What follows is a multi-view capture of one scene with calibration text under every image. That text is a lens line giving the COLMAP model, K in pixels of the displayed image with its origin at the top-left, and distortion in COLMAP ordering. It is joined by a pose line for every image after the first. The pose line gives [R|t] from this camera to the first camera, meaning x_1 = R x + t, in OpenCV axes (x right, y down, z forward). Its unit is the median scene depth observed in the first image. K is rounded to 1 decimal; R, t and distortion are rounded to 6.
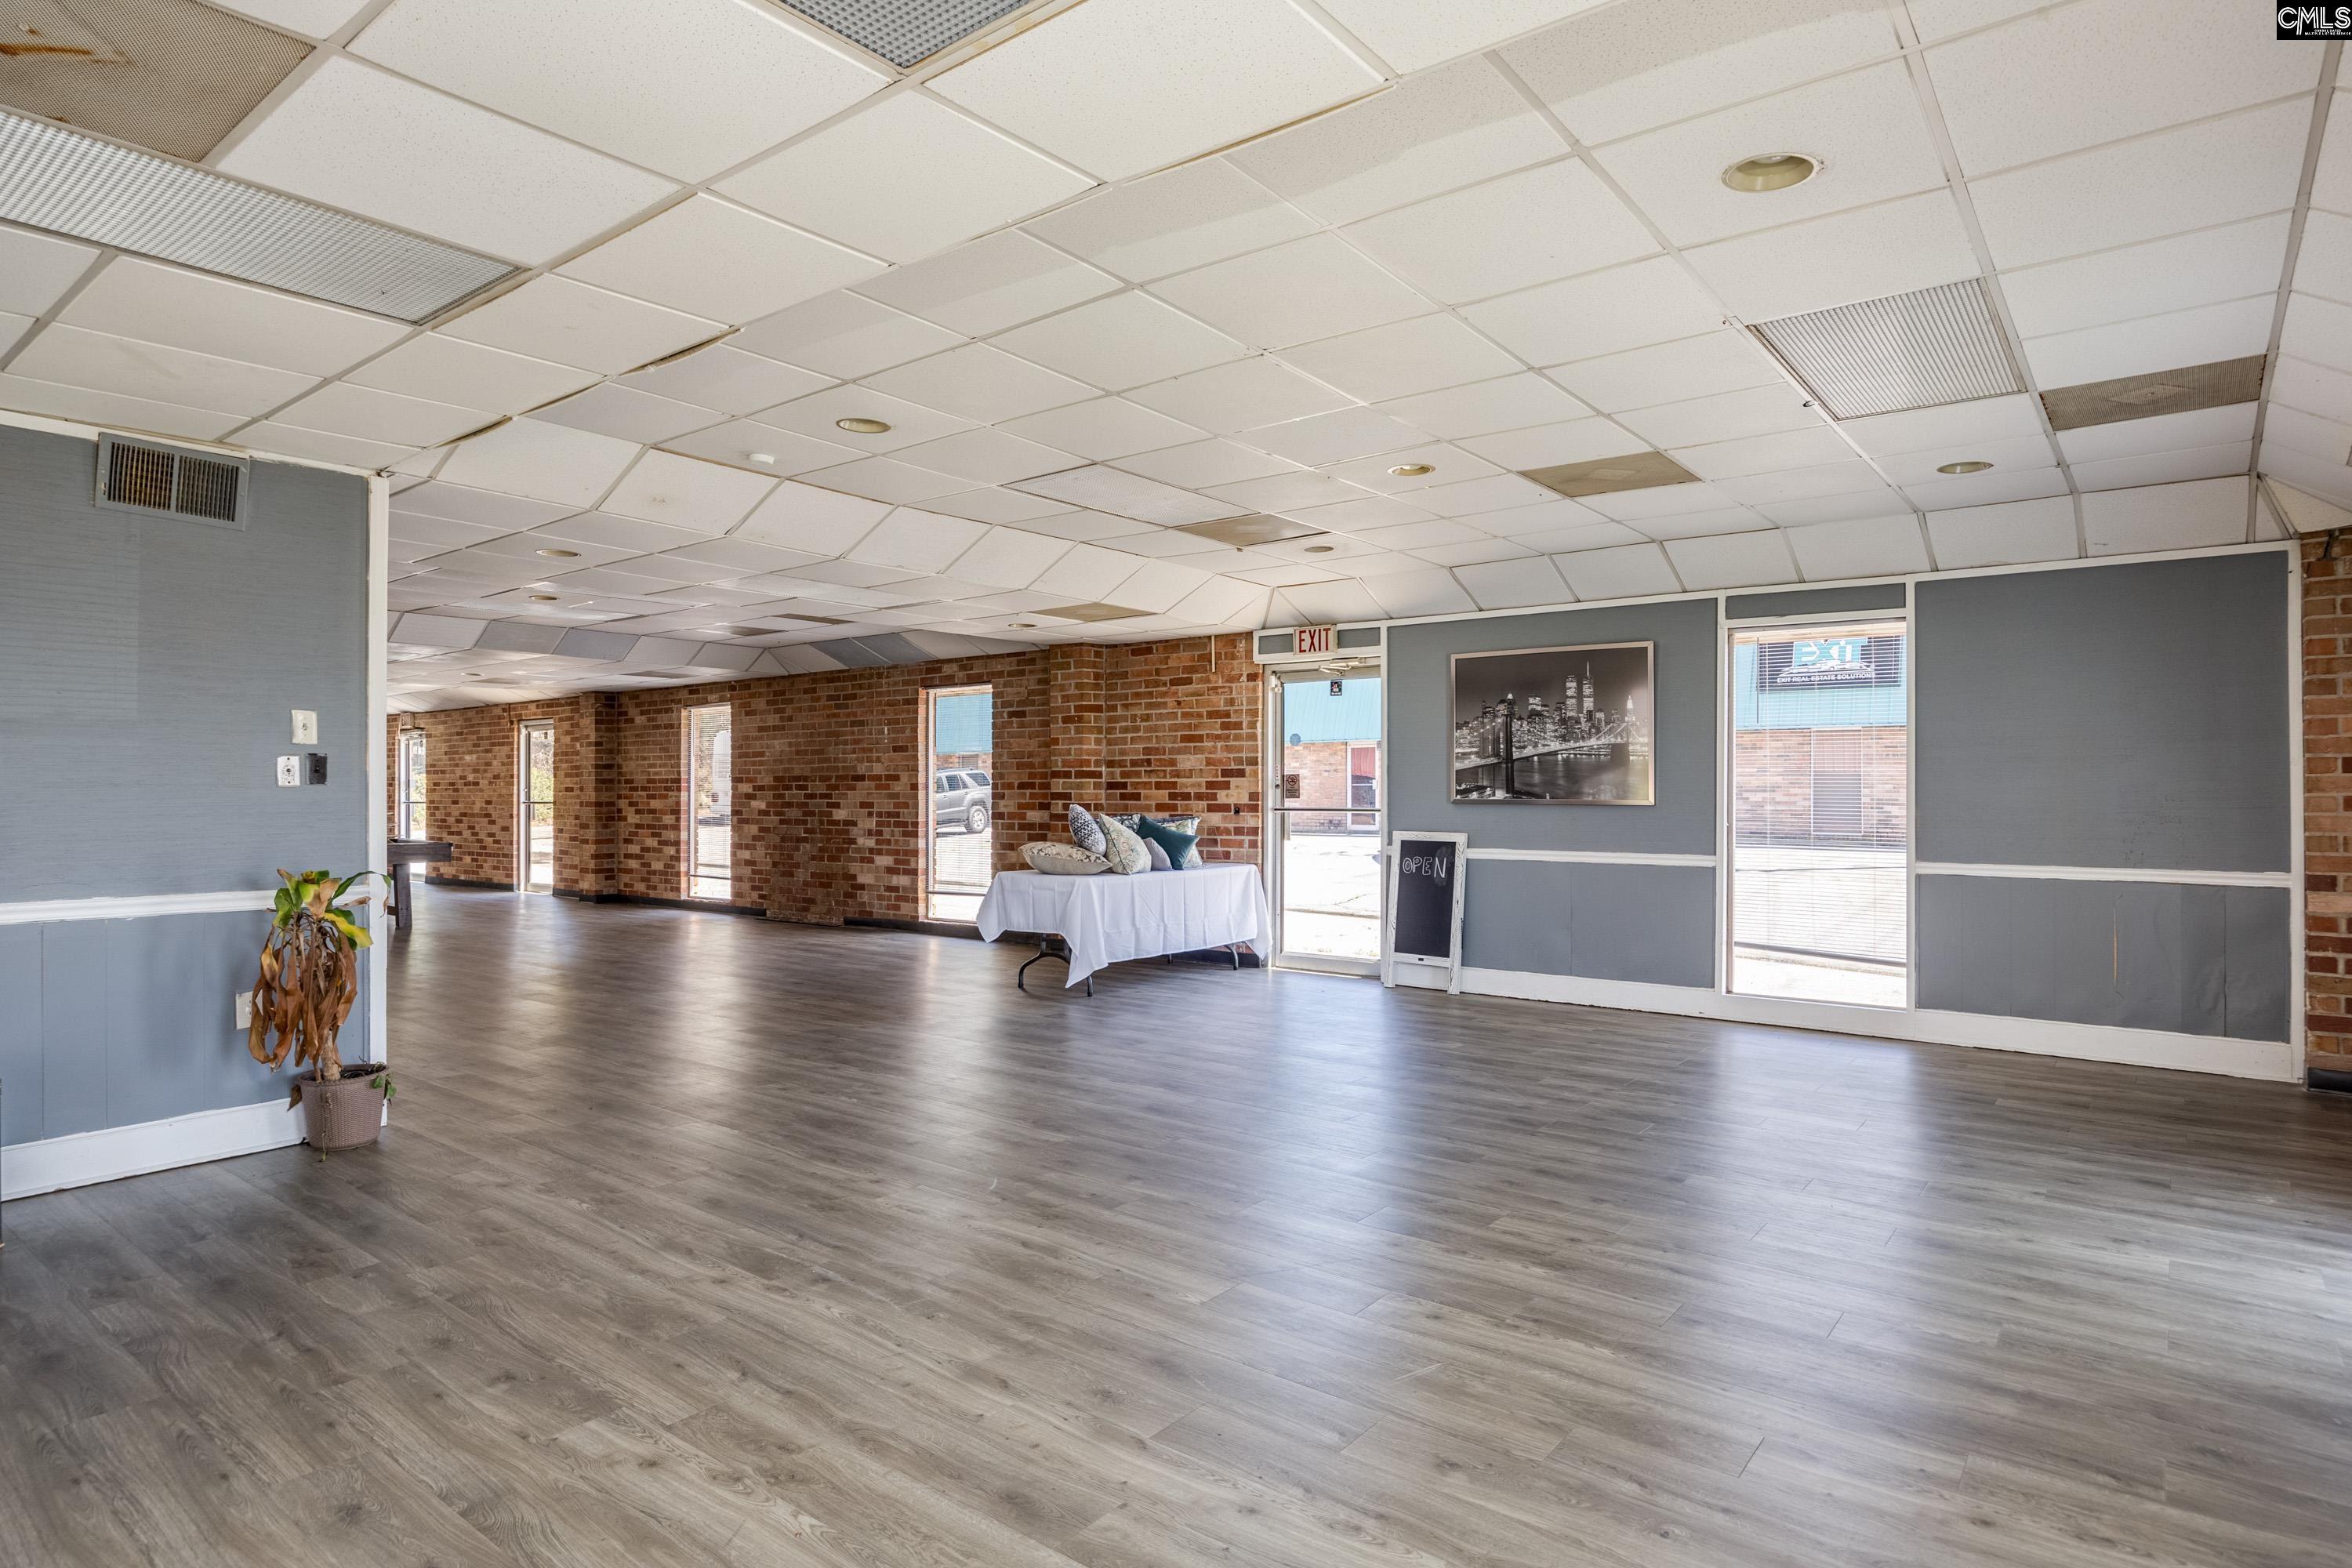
lens RADIAL K [[1280.5, 0, 1197.5], [0, 1280.5, 786.8], [0, 0, 1]] dist [0.016633, -0.000242]
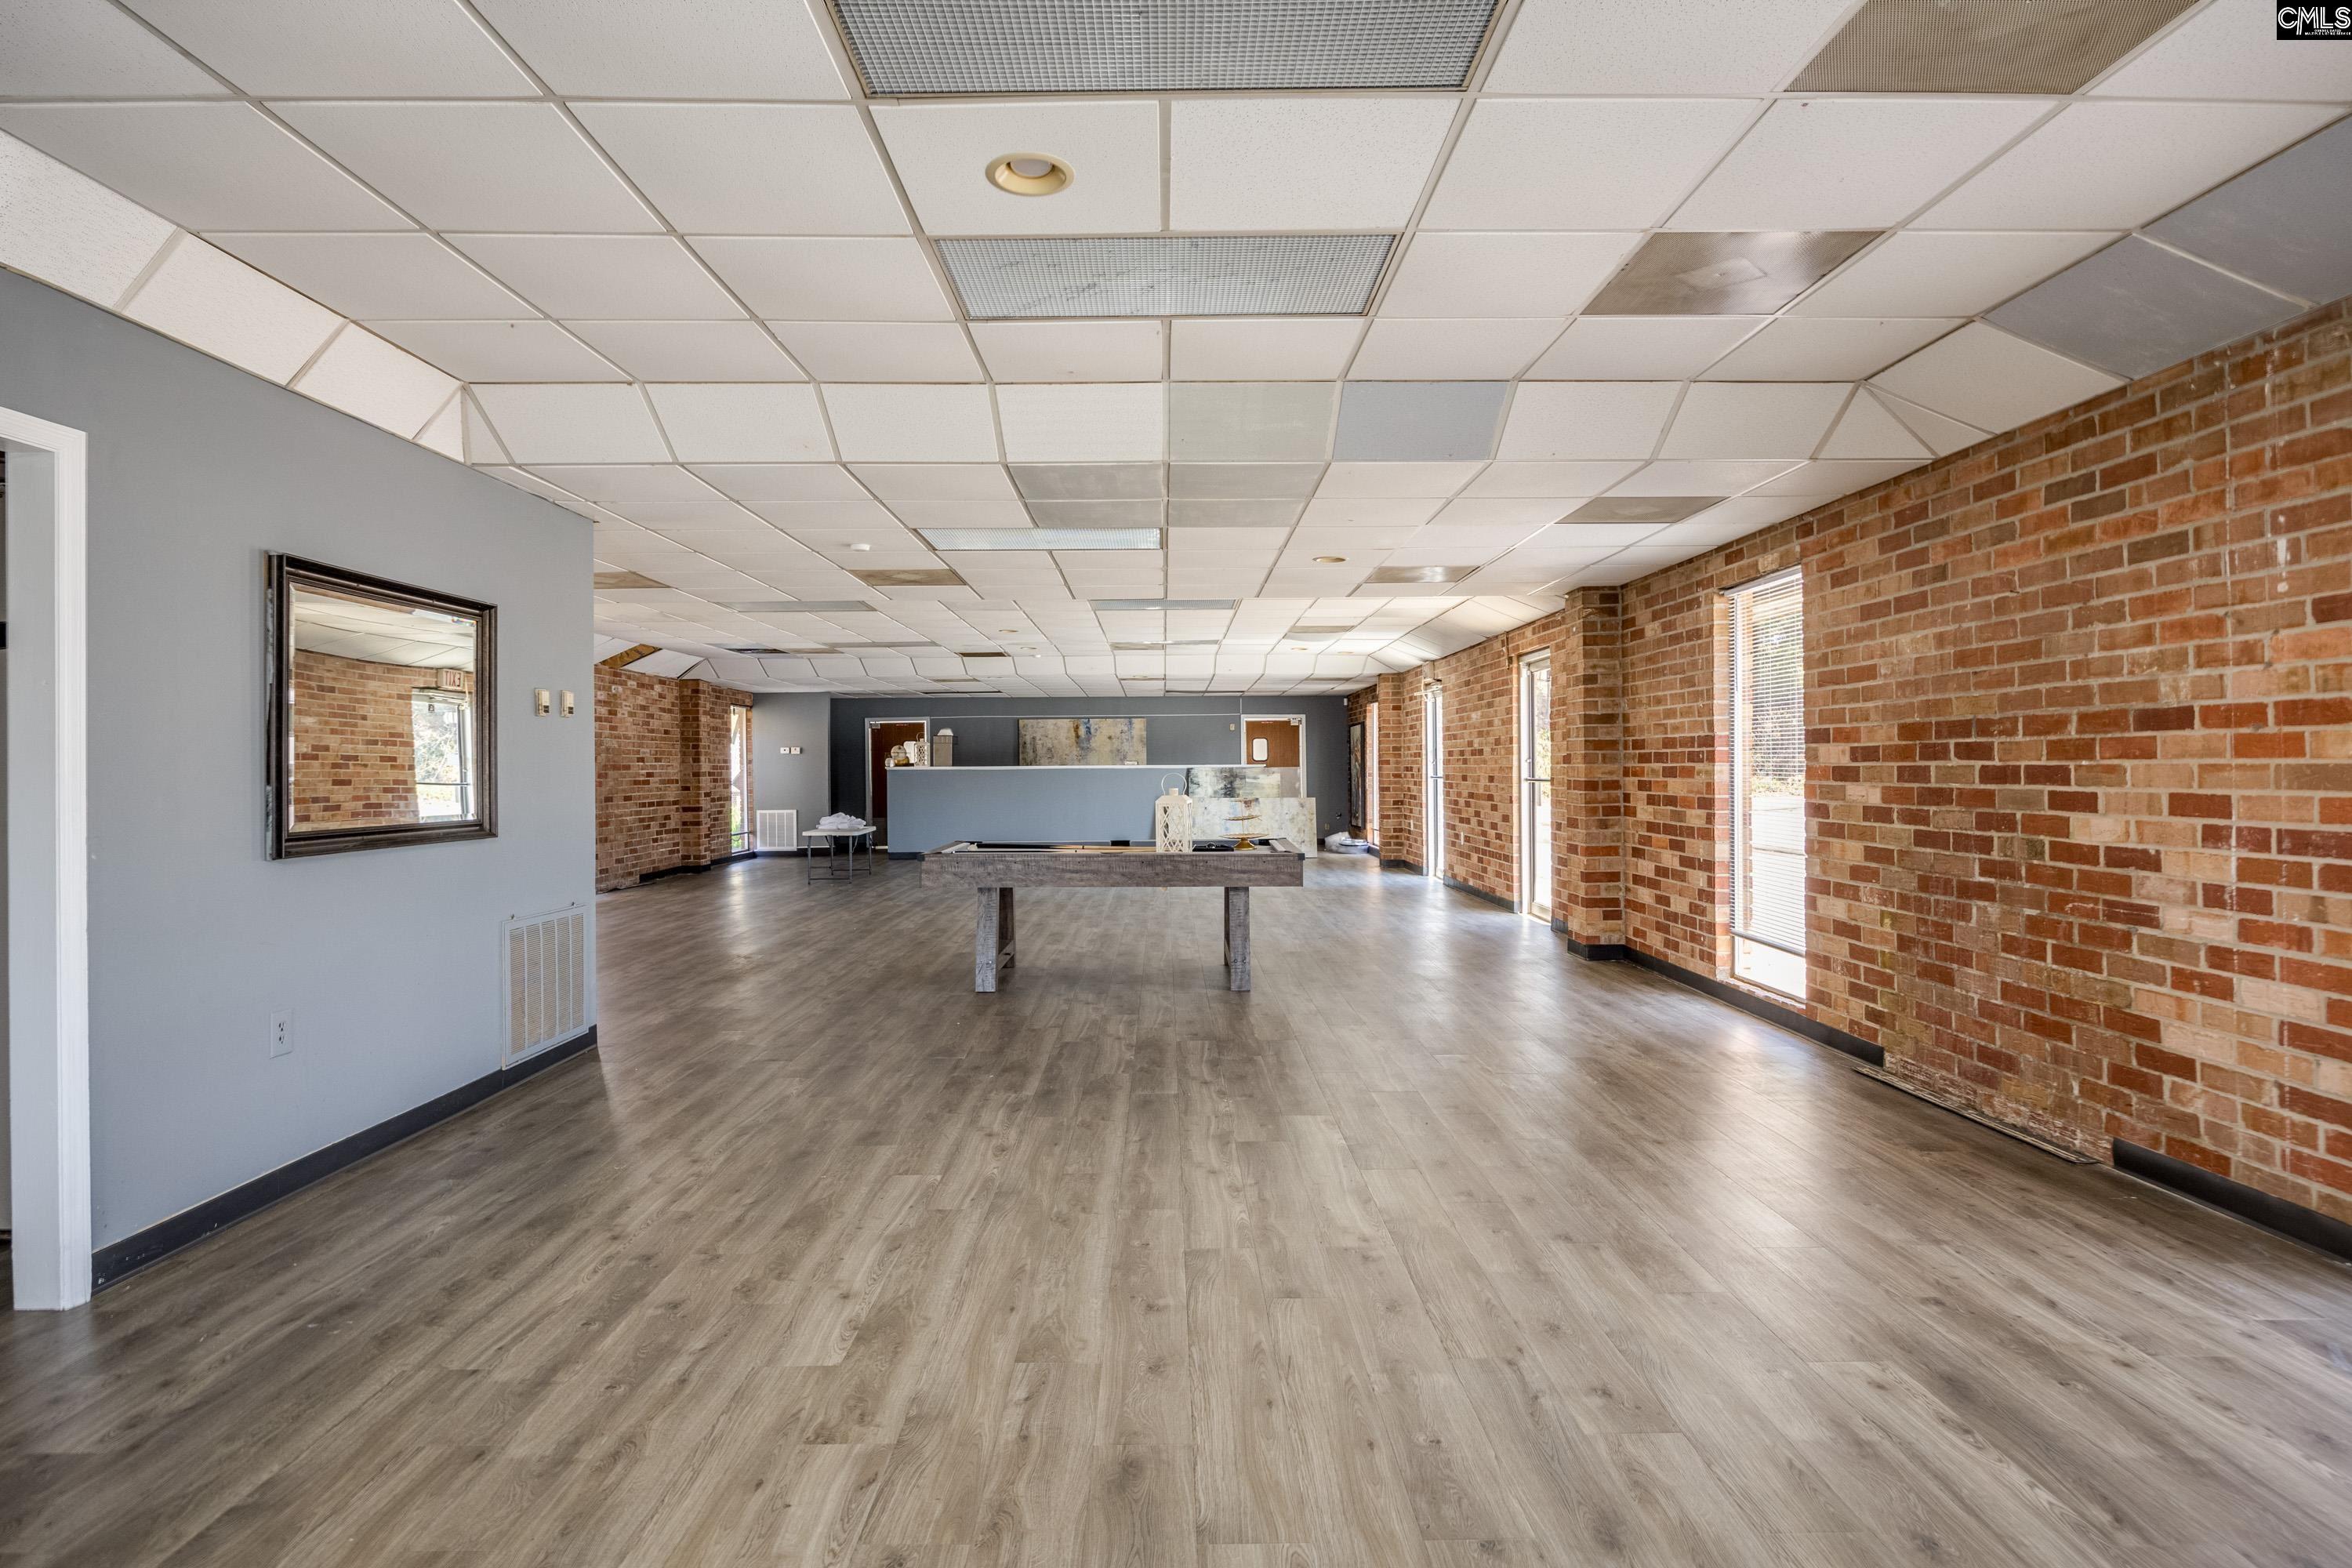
lens RADIAL K [[1270.4, 0, 1190.5], [0, 1270.4, 766.5], [0, 0, 1]] dist [0.019075, -0.008641]
pose [[0.632154, -0.004745, -0.774828, -0.172233], [0.013405, 0.999899, 0.004814, 0.000105], [0.774726, -0.013429, 0.632154, 0.616090]]
